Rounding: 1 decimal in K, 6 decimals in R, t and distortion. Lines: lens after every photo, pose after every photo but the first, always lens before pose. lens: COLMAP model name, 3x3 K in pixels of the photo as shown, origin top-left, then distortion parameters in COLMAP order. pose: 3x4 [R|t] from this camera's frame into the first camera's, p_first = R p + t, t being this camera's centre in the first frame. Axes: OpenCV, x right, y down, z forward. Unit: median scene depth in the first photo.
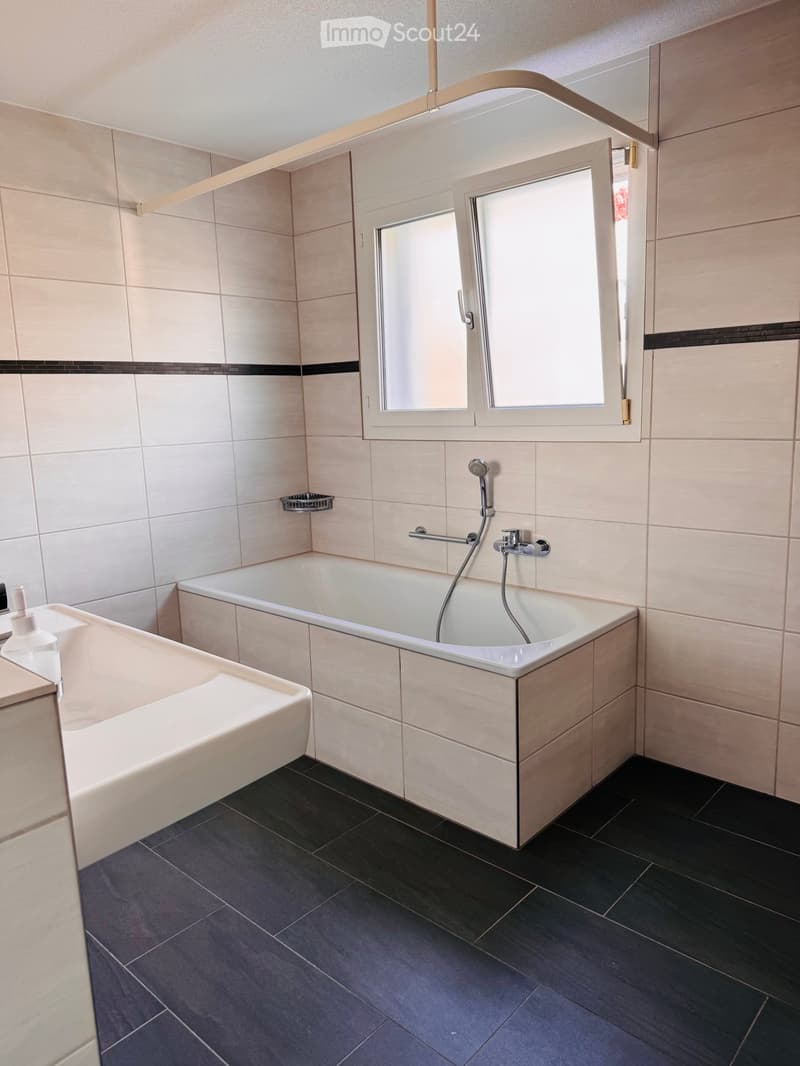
lens RADIAL K [[756.7, 0, 400.0], [0, 756.7, 533.0], [0, 0, 1]] dist [-0.035759, -0.004045]
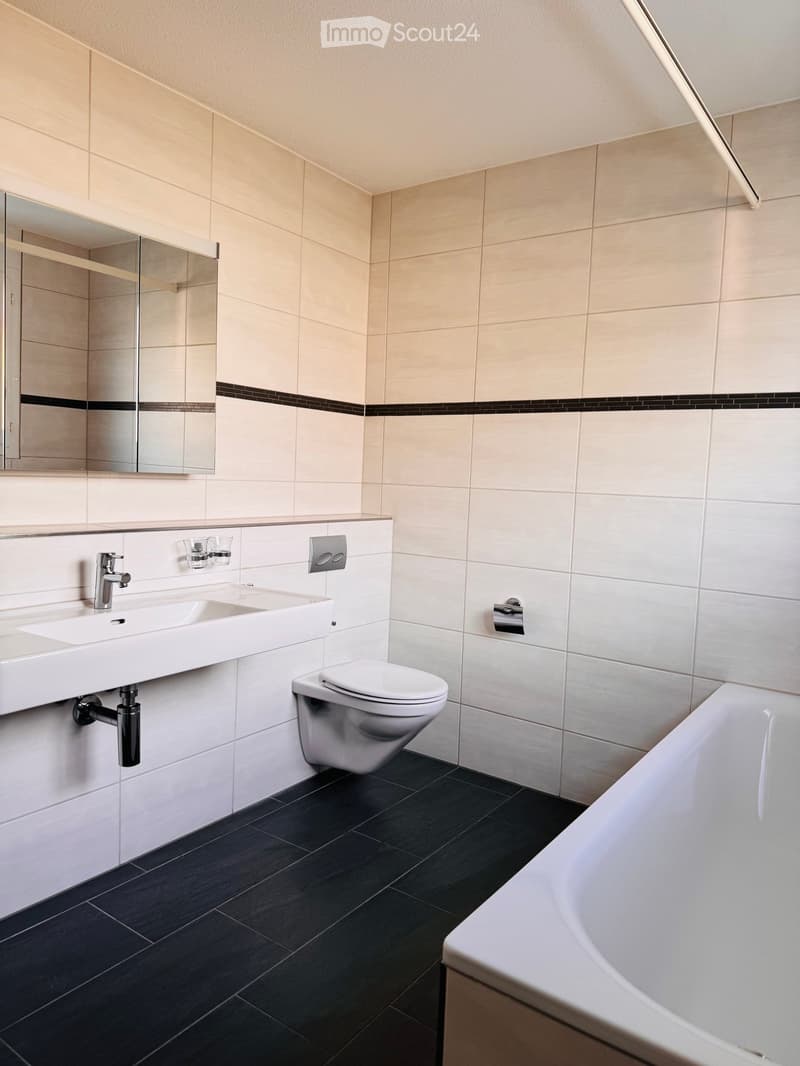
lens RADIAL K [[756.7, 0, 400.0], [0, 756.7, 533.0], [0, 0, 1]] dist [-0.035759, -0.004045]
pose [[0.126871, 0.140347, -0.981940, 0.443915], [-0.178640, 0.976986, 0.116558, -0.120974], [0.975701, 0.160626, 0.149023, 0.601151]]
